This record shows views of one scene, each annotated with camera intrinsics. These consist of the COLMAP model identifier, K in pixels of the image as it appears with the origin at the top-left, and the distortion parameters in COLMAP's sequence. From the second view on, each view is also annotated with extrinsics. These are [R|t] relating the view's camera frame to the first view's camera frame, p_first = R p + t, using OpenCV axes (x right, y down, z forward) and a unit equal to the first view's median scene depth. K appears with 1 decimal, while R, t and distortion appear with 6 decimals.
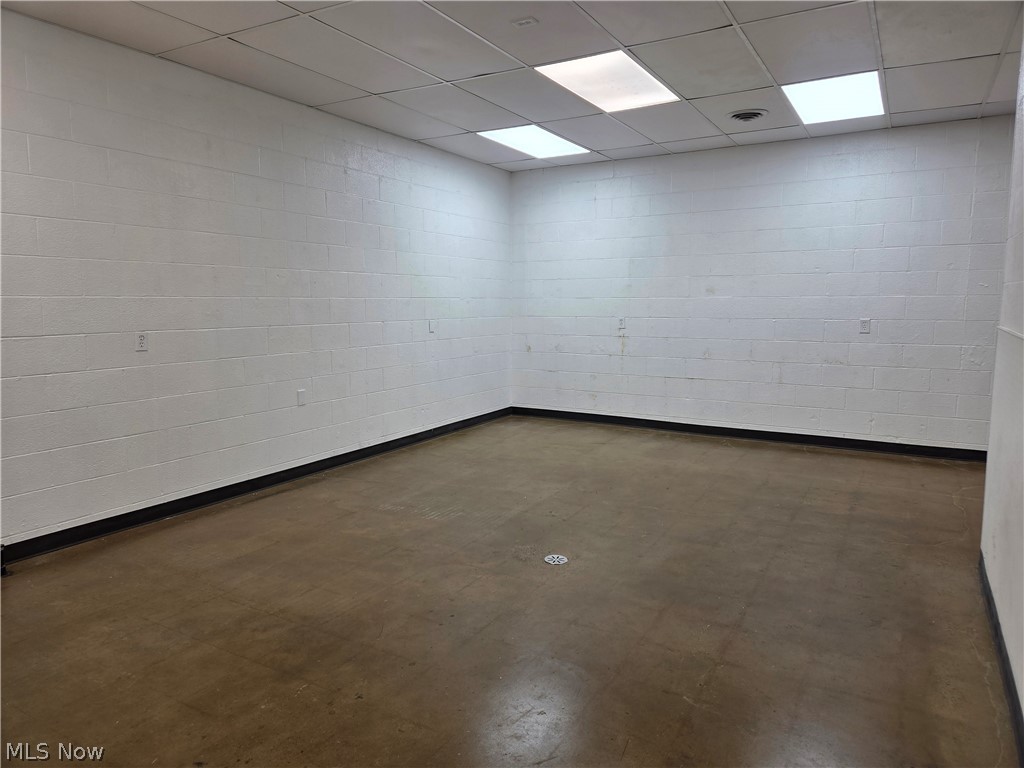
lens RADIAL K [[677.4, 0, 512.0], [0, 677.4, 384.0], [0, 0, 1]] dist [0.094733, -0.078784]
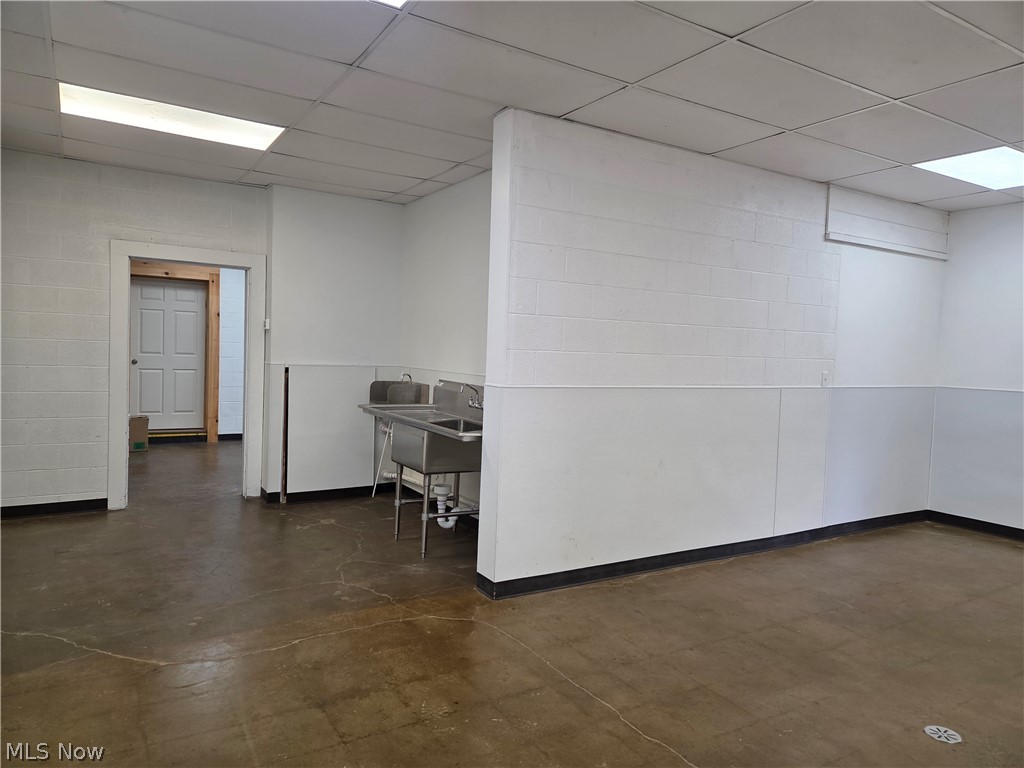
lens RADIAL K [[677.4, 0, 512.0], [0, 677.4, 384.0], [0, 0, 1]] dist [0.094733, -0.078784]
pose [[-0.881017, -0.056169, 0.469739, 0.147802], [0.023487, 0.986509, 0.162012, -0.259107], [-0.472502, 0.153768, -0.867812, 1.884286]]
